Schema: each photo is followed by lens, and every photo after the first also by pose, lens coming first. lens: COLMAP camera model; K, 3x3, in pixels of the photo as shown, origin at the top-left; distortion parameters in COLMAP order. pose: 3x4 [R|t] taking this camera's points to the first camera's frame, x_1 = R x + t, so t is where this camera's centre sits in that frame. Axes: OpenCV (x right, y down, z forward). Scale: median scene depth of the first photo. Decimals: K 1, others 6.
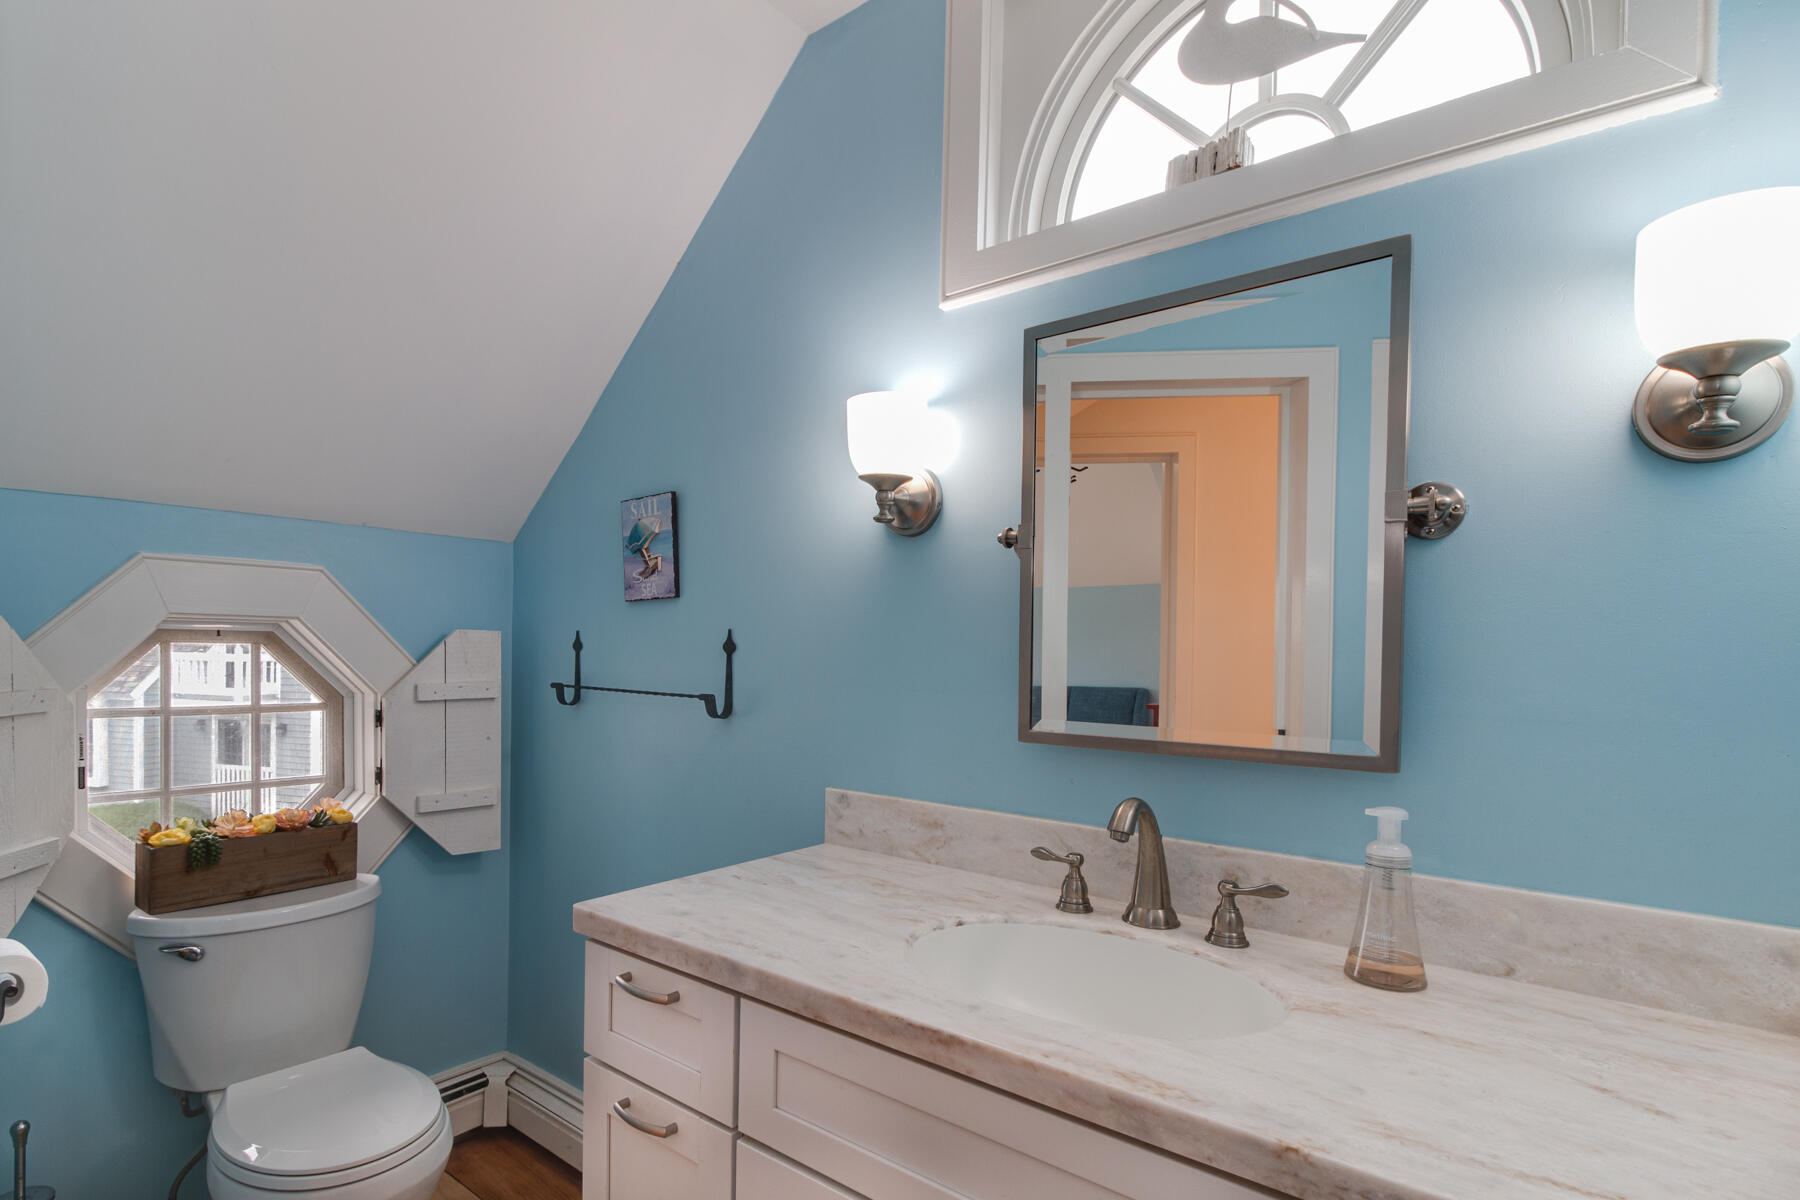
lens RADIAL K [[930.9, 0, 873.9], [0, 930.9, 652.7], [0, 0, 1]] dist [0.002788, -0.001180]
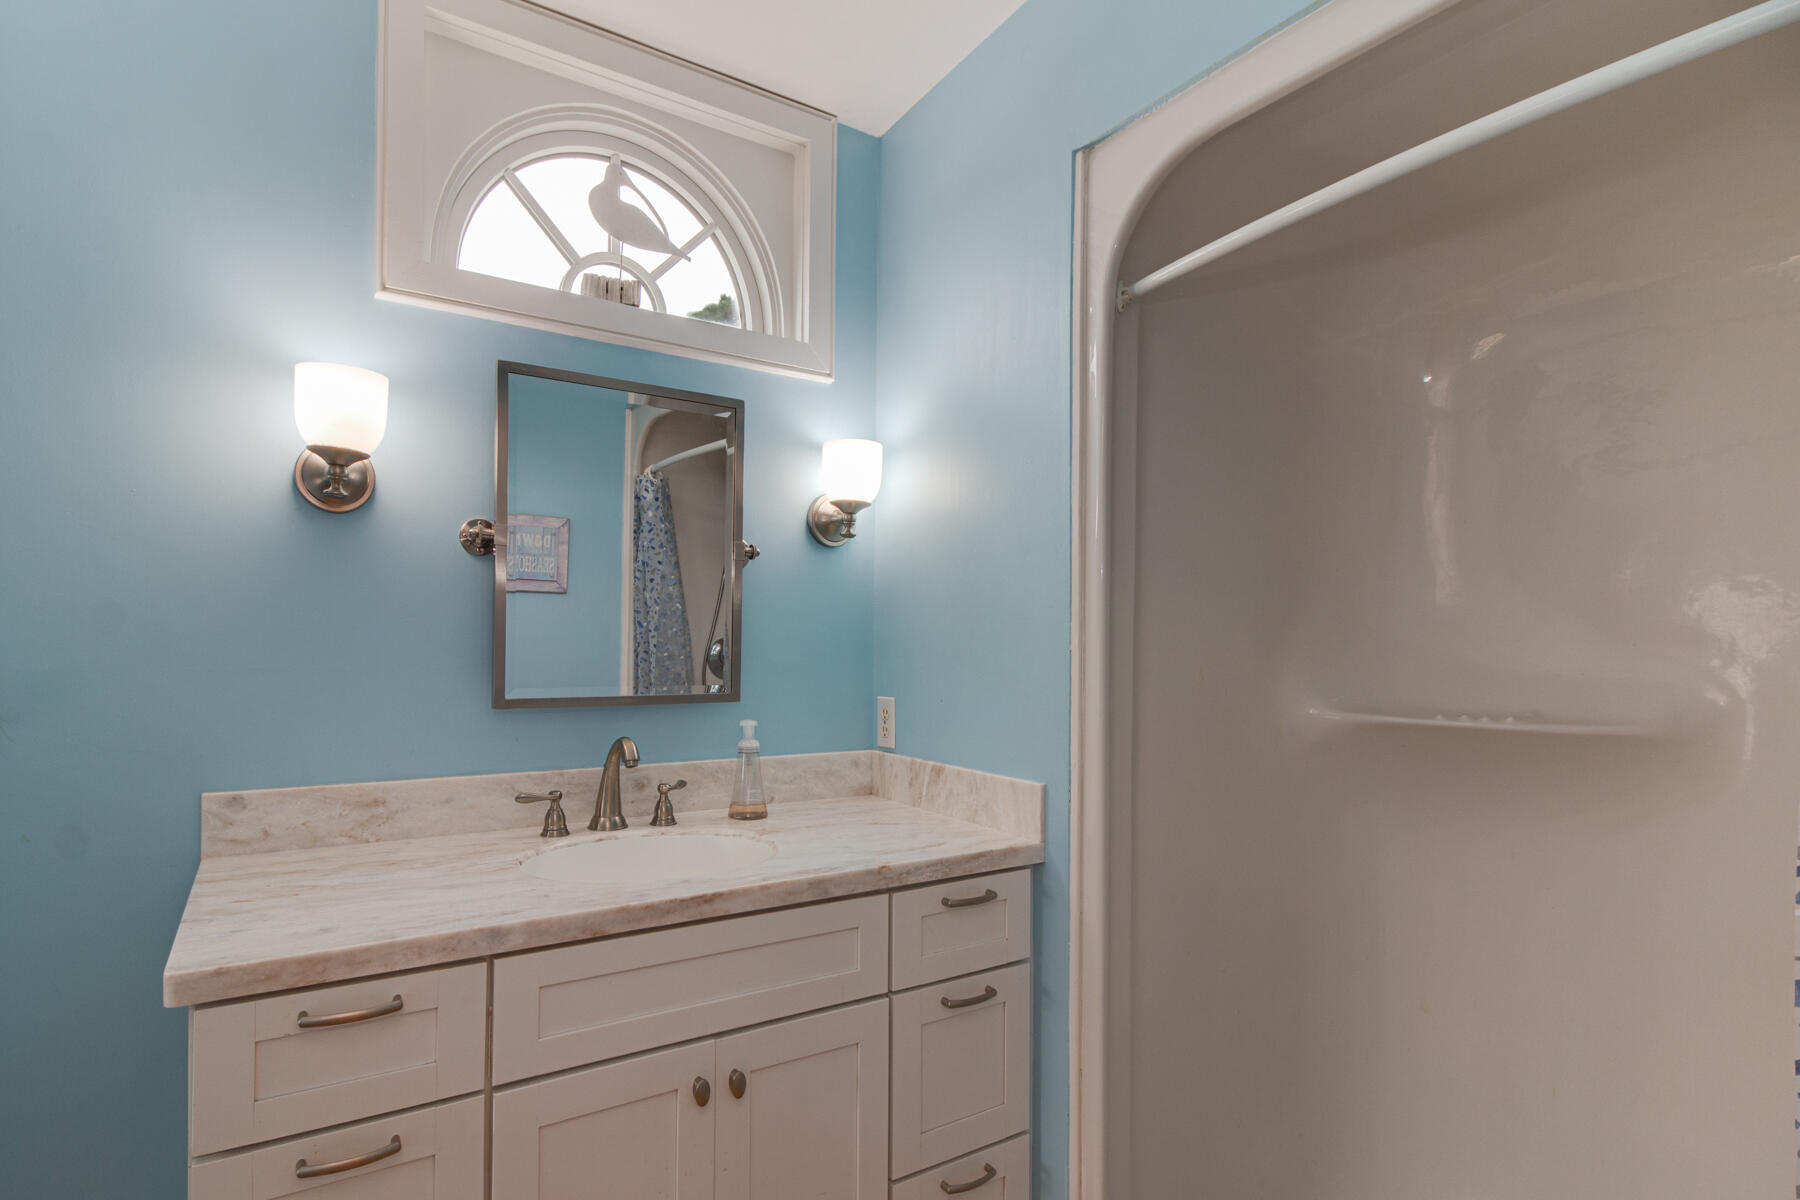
lens RADIAL K [[826.8, 0, 897.3], [0, 826.8, 614.9], [0, 0, 1]] dist [0.004274, 0.000077]
pose [[0.282350, 0.016614, 0.959168, -0.792699], [-0.005058, 0.999862, -0.015831, -0.010609], [-0.959298, -0.000381, 0.282395, 0.246456]]
